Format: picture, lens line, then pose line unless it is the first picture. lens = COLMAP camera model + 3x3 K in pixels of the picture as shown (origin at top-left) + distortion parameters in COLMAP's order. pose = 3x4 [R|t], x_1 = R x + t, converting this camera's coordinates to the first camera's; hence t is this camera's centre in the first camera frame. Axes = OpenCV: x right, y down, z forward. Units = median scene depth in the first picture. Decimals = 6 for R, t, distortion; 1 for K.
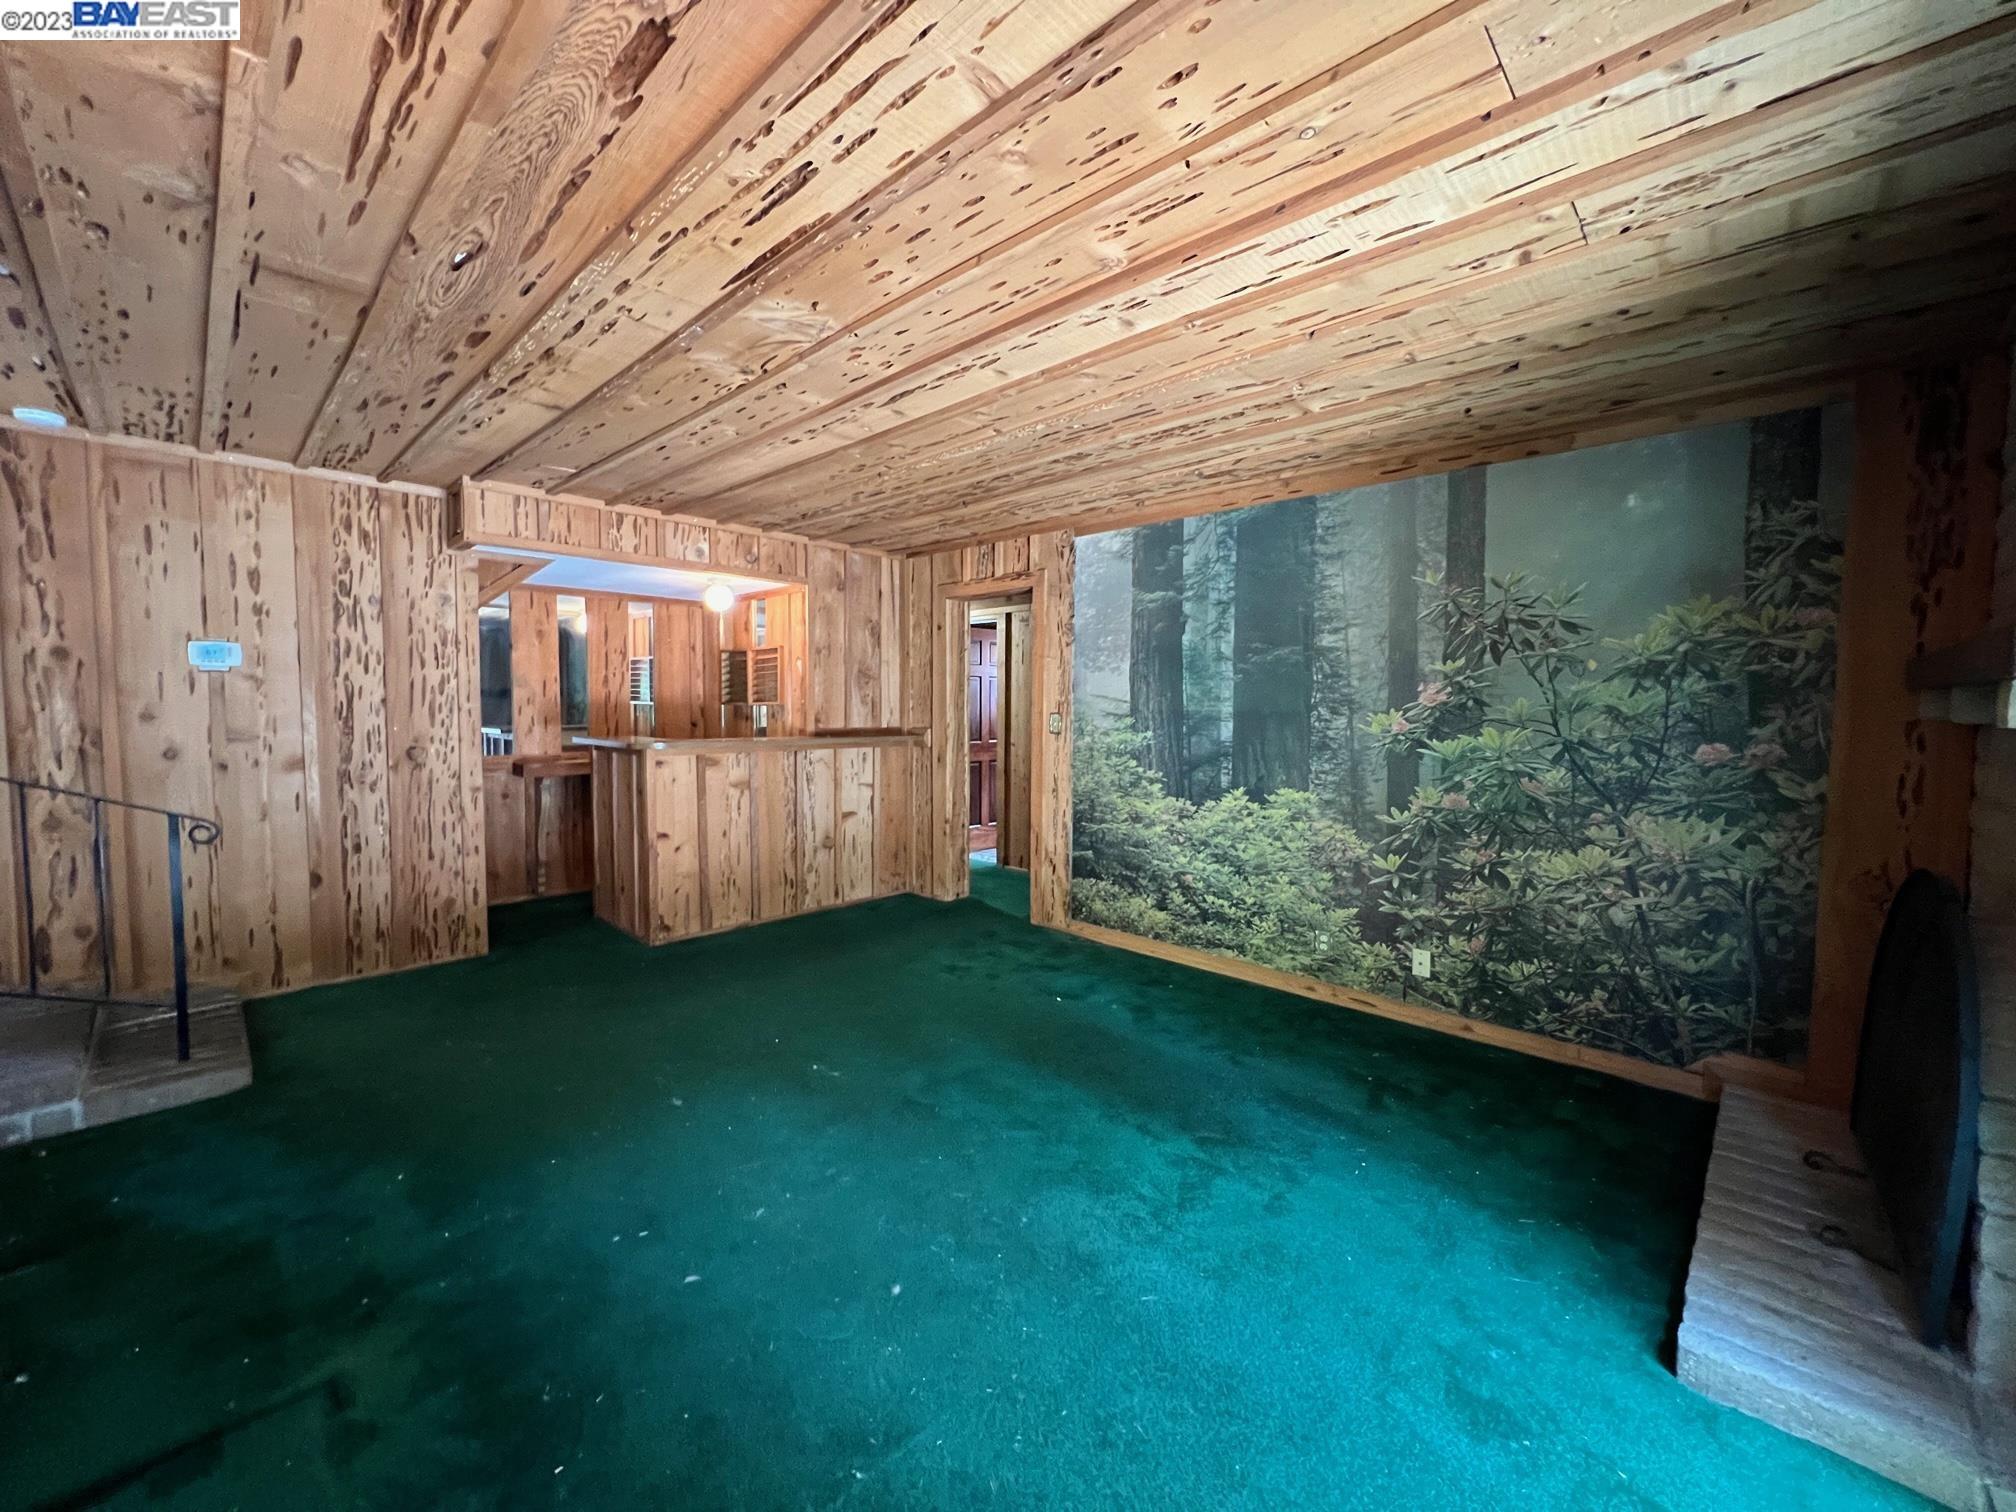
lens RADIAL K [[805.9, 0, 1002.3], [0, 805.9, 746.9], [0, 0, 1]] dist [-0.001195, -0.000147]
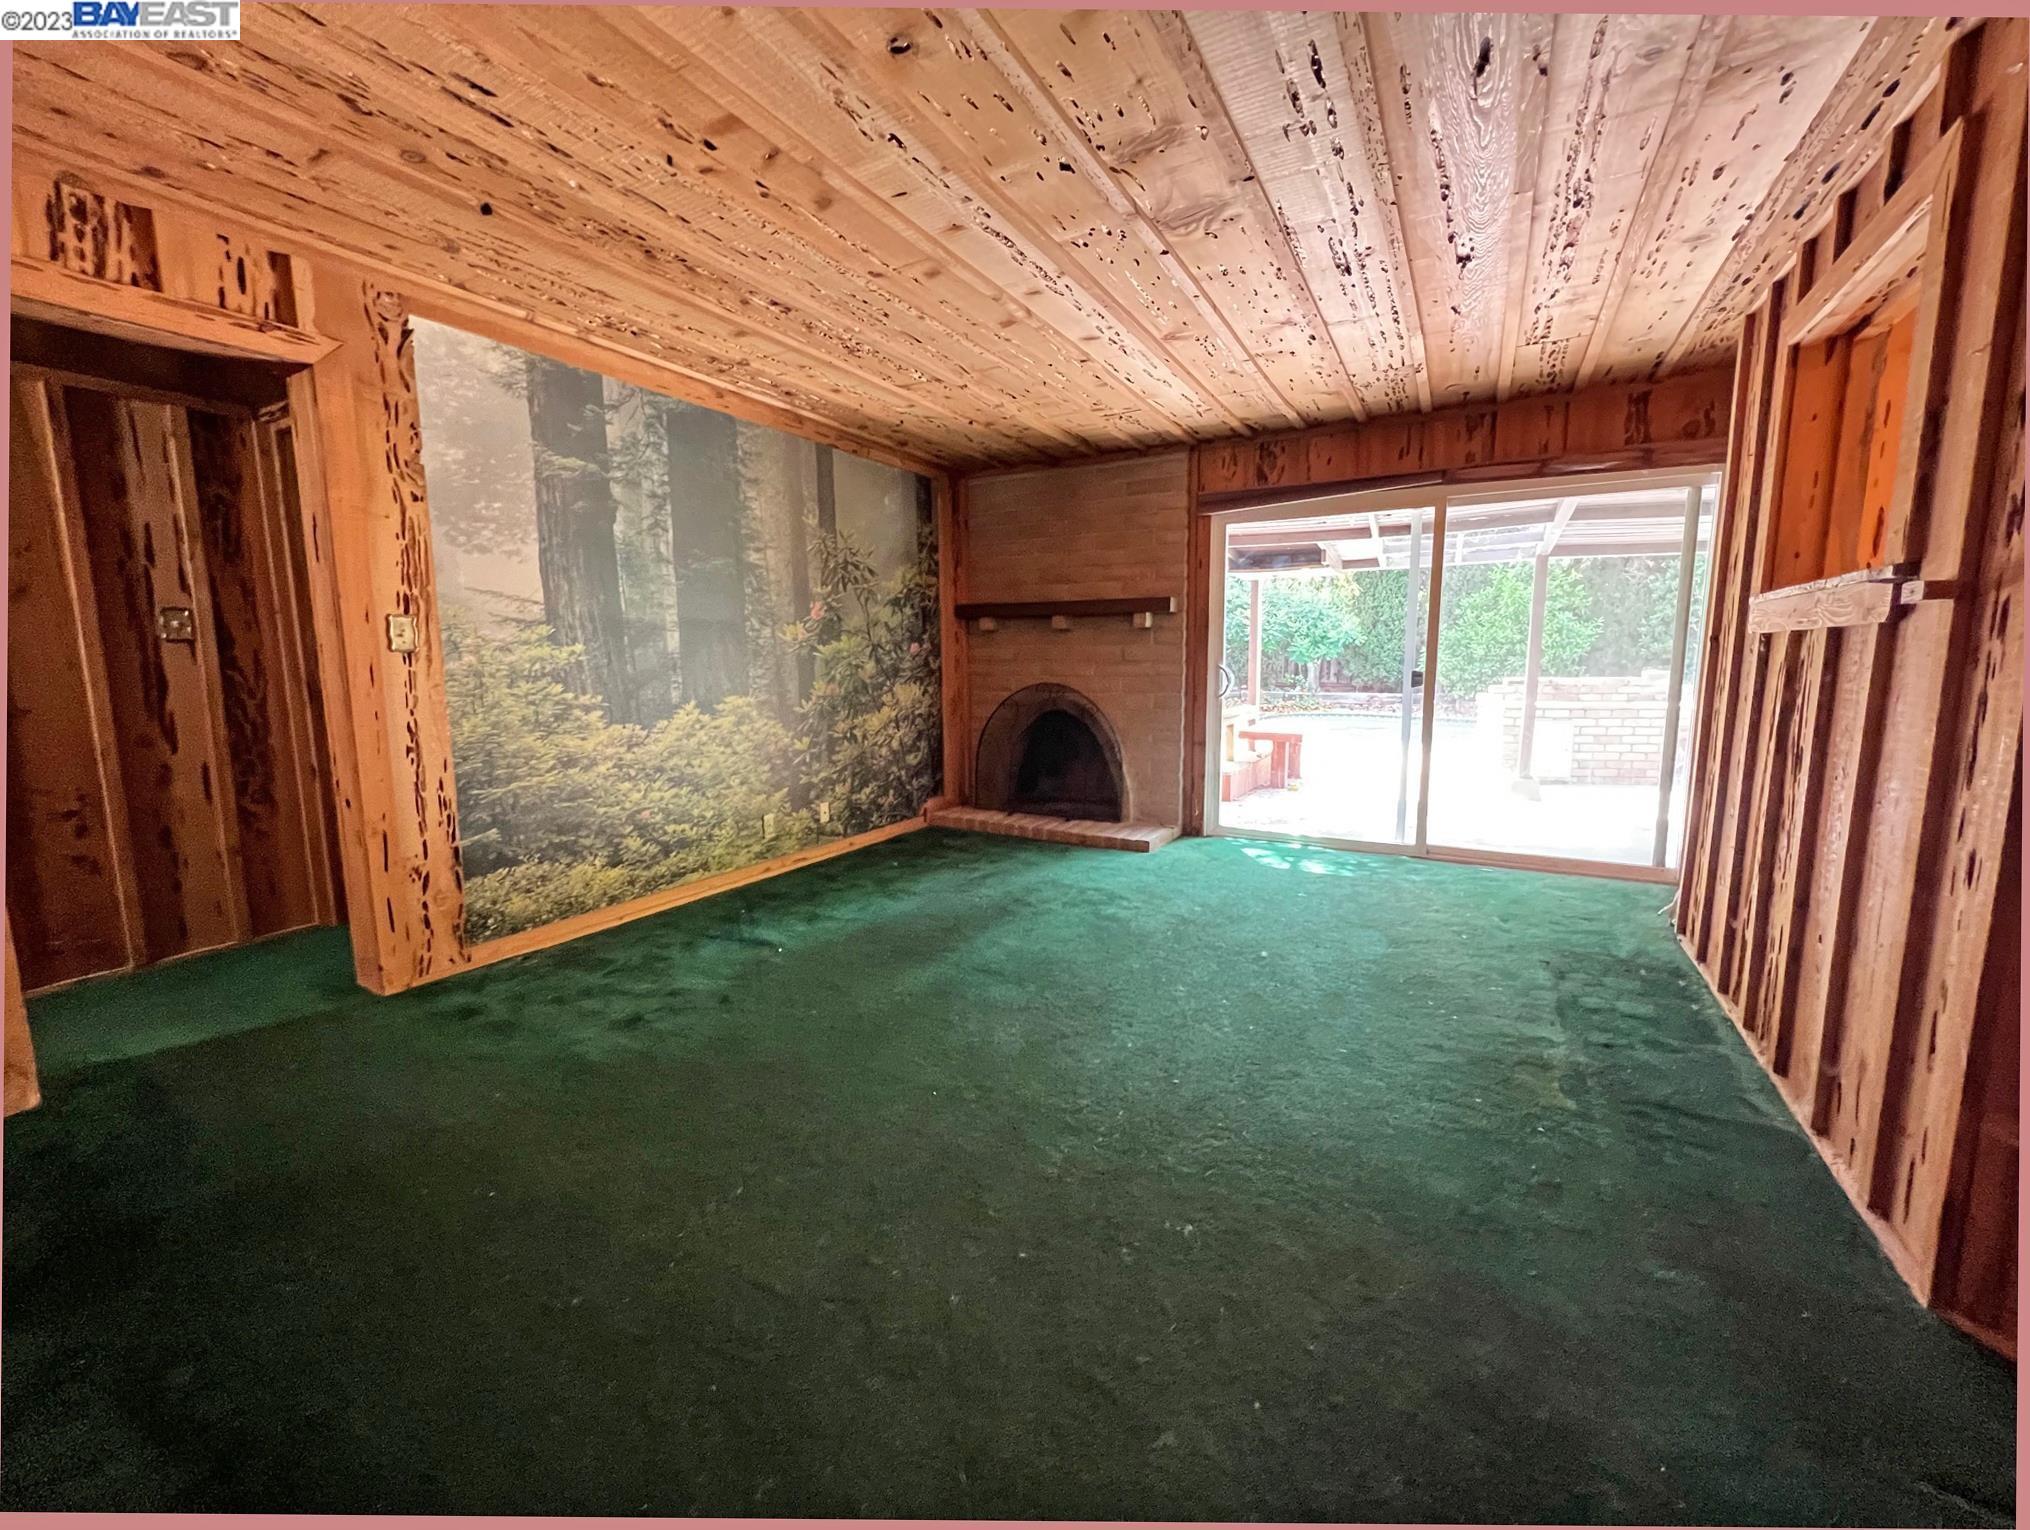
lens RADIAL K [[811.5, 0, 1011.9], [0, 811.5, 760.9], [0, 0, 1]] dist [-0.001195, -0.000147]
pose [[-0.248002, -0.129508, 0.960064, -0.778358], [0.057442, 0.987315, 0.148022, -0.000118], [-0.967055, 0.091858, -0.237417, 0.924035]]
